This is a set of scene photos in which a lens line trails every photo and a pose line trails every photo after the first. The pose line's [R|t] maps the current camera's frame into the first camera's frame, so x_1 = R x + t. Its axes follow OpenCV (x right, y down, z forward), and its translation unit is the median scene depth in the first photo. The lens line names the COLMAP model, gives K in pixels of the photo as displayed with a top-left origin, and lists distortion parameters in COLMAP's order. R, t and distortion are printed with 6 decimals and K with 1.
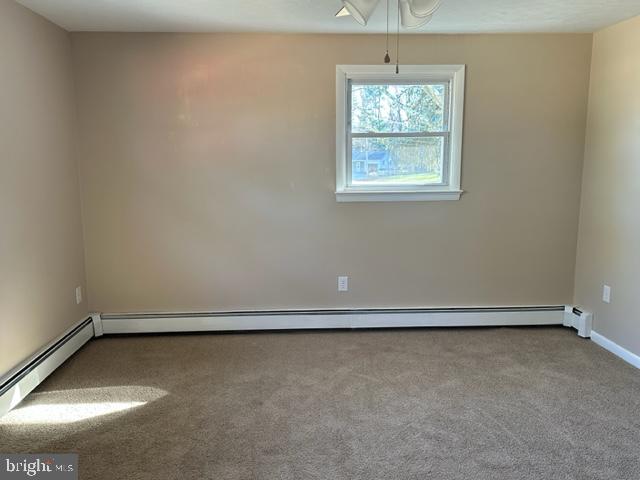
lens RADIAL K [[518.5, 0, 324.5], [0, 518.5, 240.1], [0, 0, 1]] dist [0.103979, -0.170549]
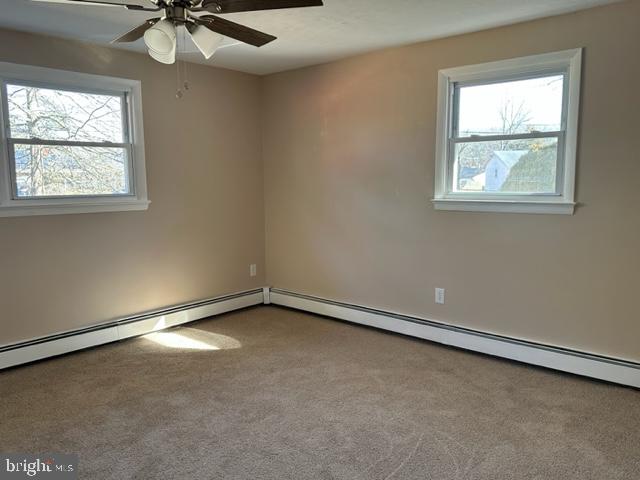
lens RADIAL K [[518.5, 0, 314.2], [0, 518.5, 239.8], [0, 0, 1]] dist [0.103979, -0.170549]
pose [[0.711259, 0.085625, -0.697695, 0.567774], [-0.100675, 0.994729, 0.019447, -0.014273], [0.695683, 0.056409, 0.716131, 0.151921]]
